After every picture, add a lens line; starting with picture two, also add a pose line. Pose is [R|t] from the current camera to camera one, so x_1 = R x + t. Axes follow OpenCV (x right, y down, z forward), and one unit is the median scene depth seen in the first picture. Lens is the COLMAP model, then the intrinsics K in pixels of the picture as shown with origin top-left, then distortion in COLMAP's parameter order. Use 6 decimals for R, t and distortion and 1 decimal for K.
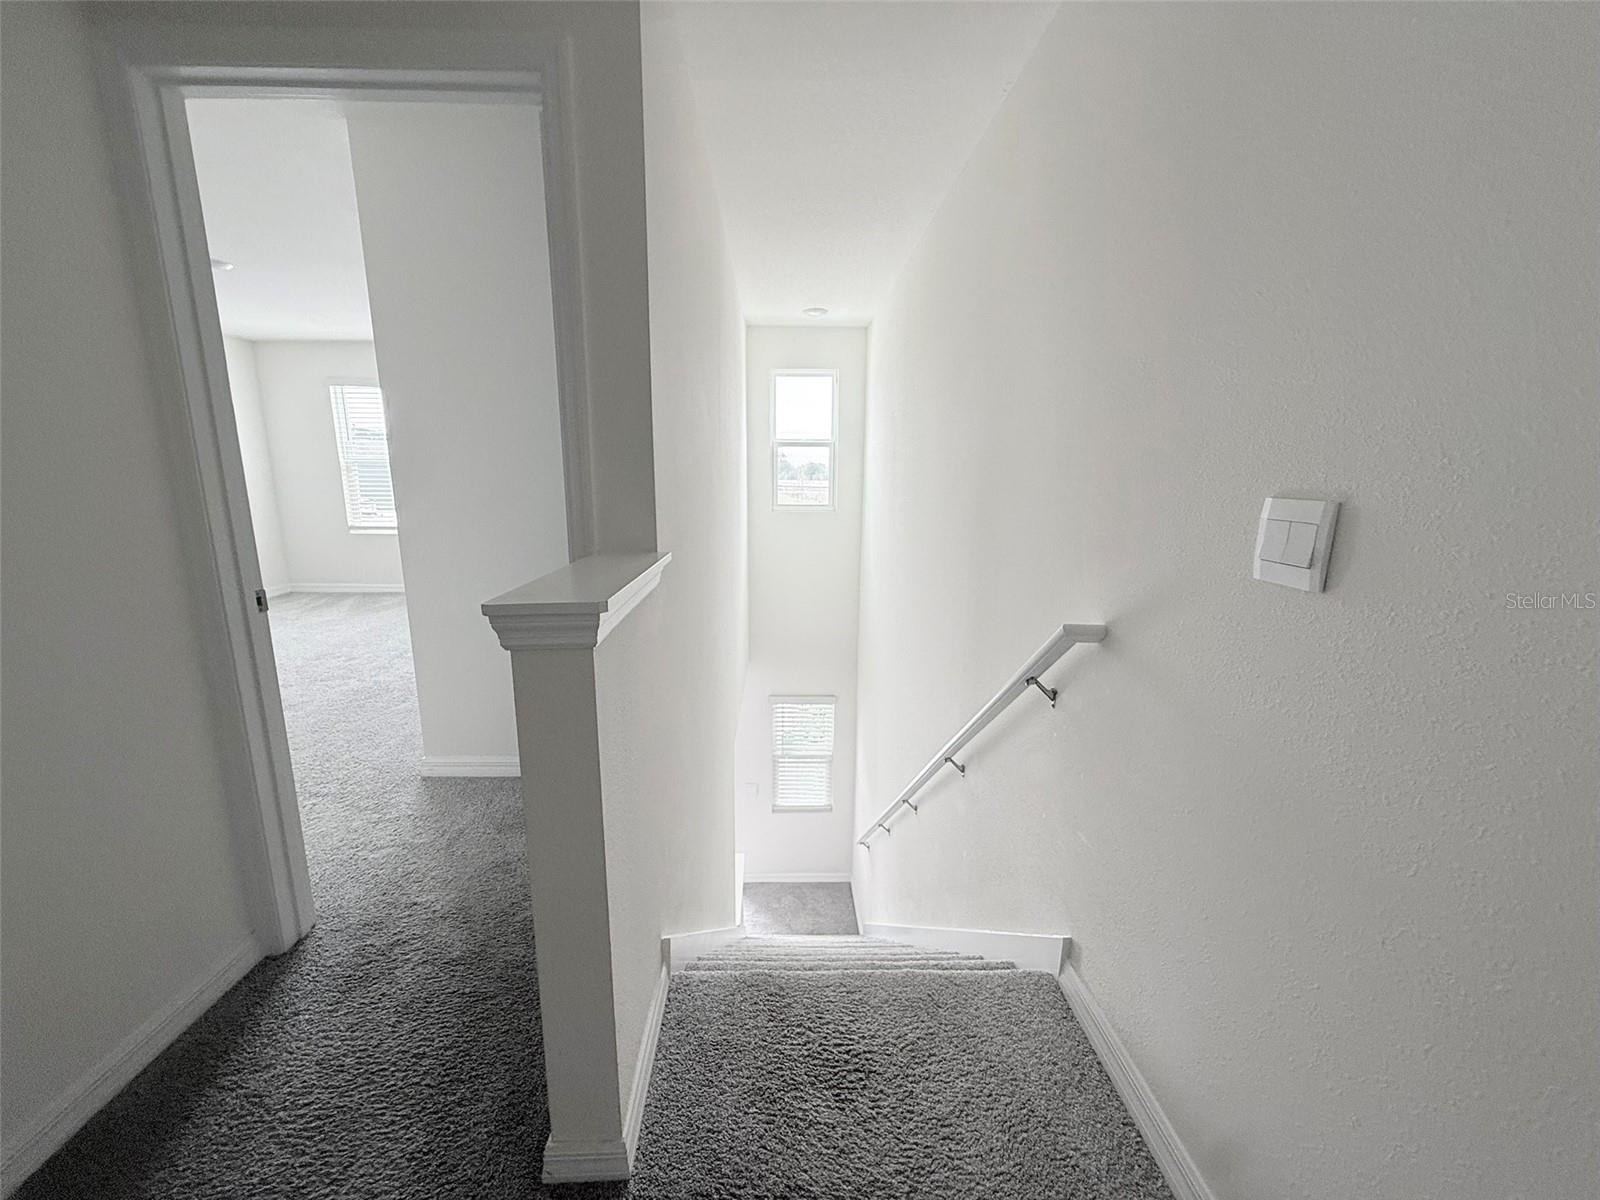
lens RADIAL K [[636.5, 0, 799.7], [0, 636.5, 596.1], [0, 0, 1]] dist [-0.002690, -0.000004]
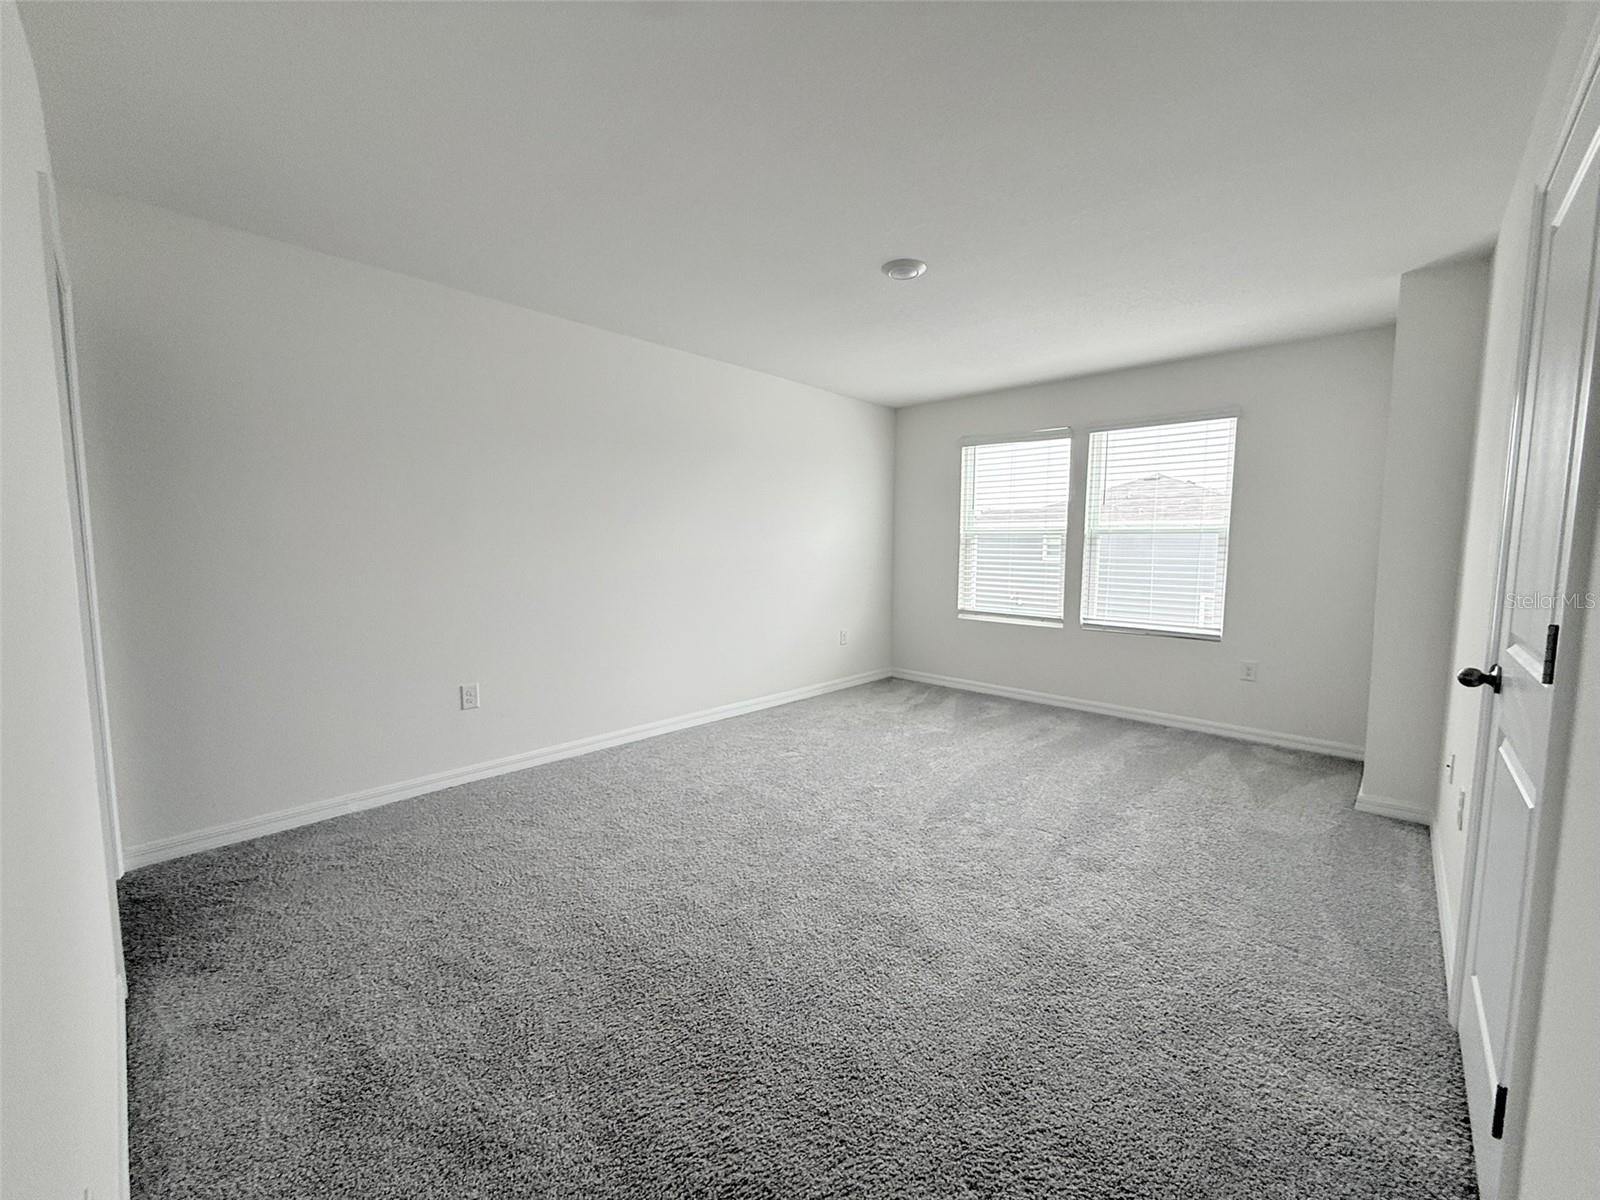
lens RADIAL K [[636.5, 0, 799.9], [0, 636.5, 599.5], [0, 0, 1]] dist [-0.002690, -0.000004]
pose [[0.711413, 0.066492, -0.699622, -0.277665], [-0.147415, 0.987485, -0.056050, -0.046118], [0.687140, 0.143009, 0.712311, 0.261570]]
